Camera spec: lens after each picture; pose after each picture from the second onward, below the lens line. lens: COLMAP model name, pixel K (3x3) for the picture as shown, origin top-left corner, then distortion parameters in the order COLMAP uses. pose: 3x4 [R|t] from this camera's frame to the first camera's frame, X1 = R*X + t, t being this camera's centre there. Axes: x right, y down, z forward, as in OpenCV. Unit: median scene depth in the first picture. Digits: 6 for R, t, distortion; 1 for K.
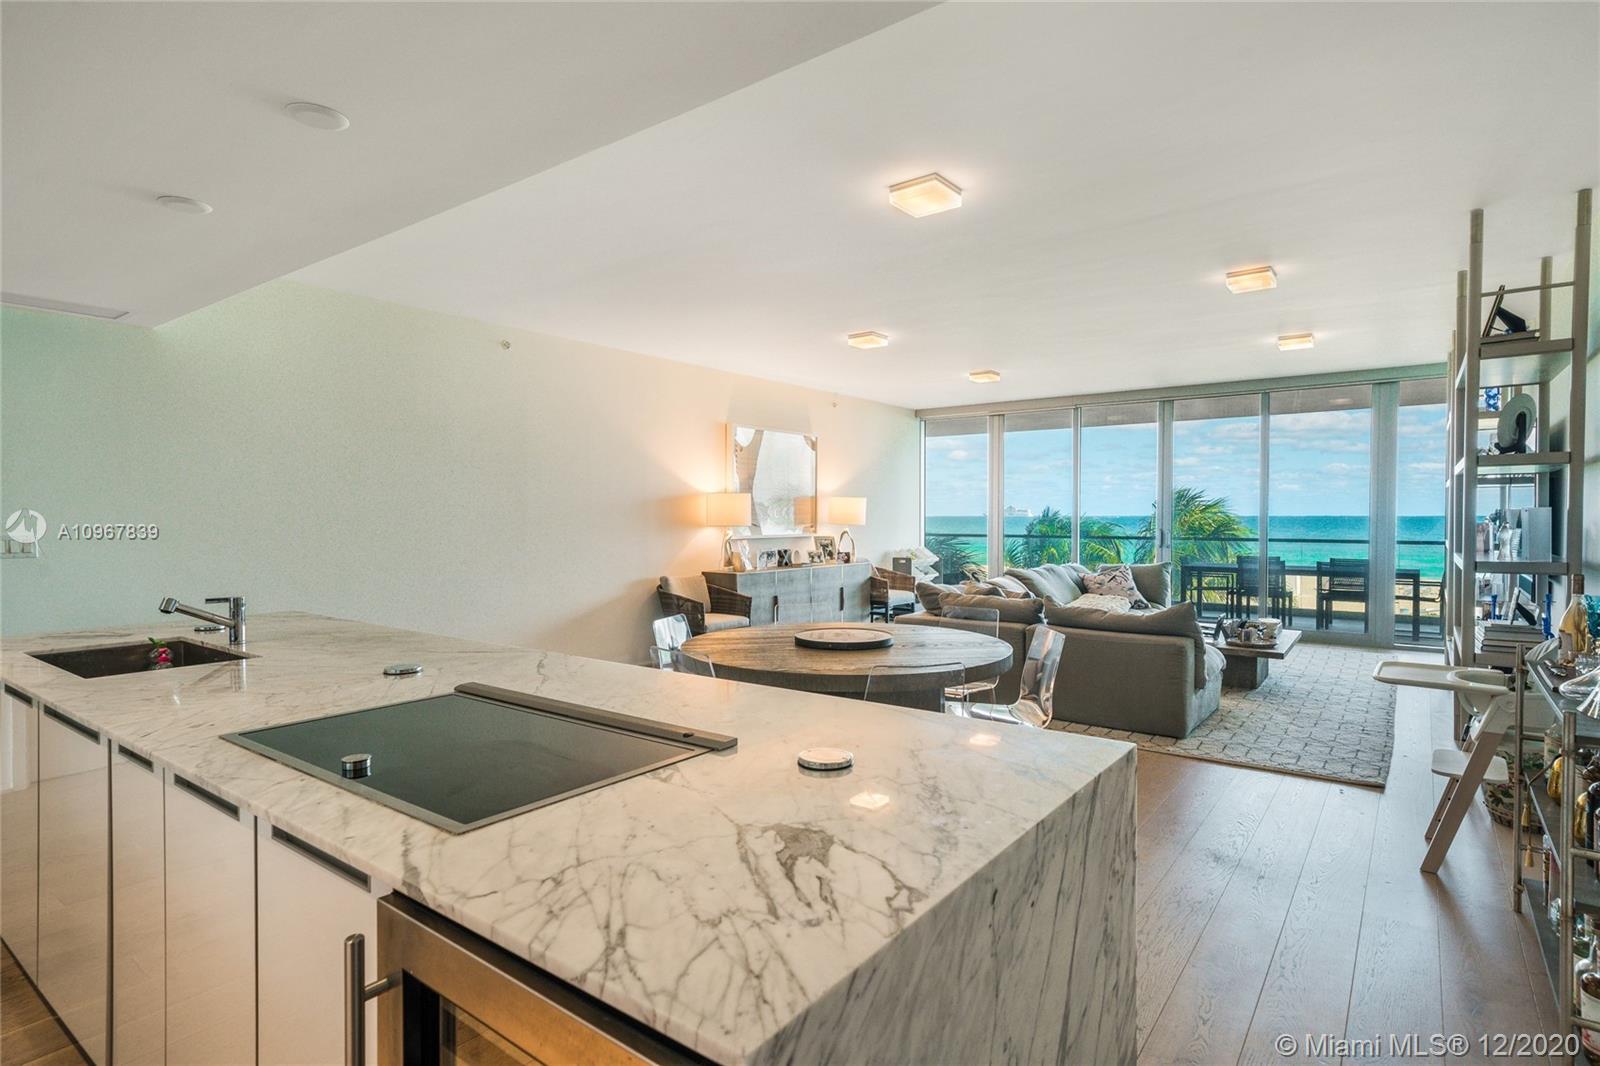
lens RADIAL K [[866.3, 0, 802.3], [0, 866.3, 529.6], [0, 0, 1]] dist [0.013446, 0.001683]
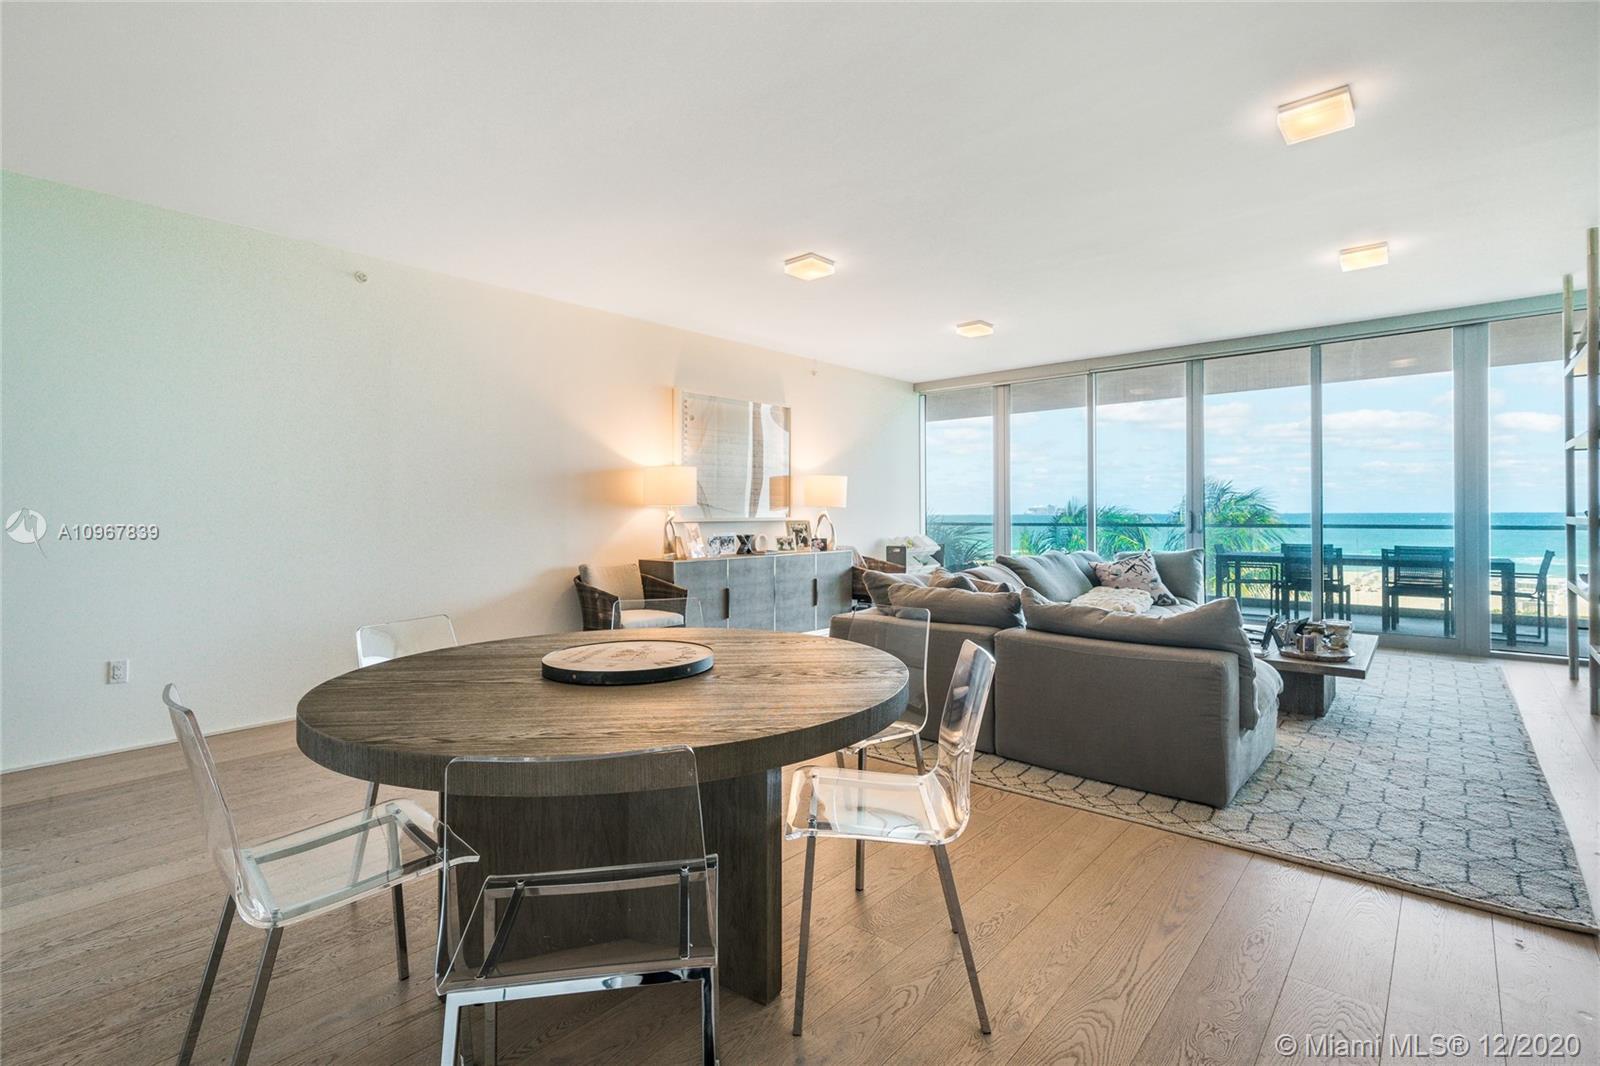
lens RADIAL K [[750.3, 0, 844.8], [0, 750.3, 506.2], [0, 0, 1]] dist [0.010690, 0.000095]
pose [[0.998937, -0.002735, -0.046010, 0.117925], [0.001158, 0.999412, -0.034276, 0.021396], [0.046077, 0.034186, 0.998353, 0.270377]]
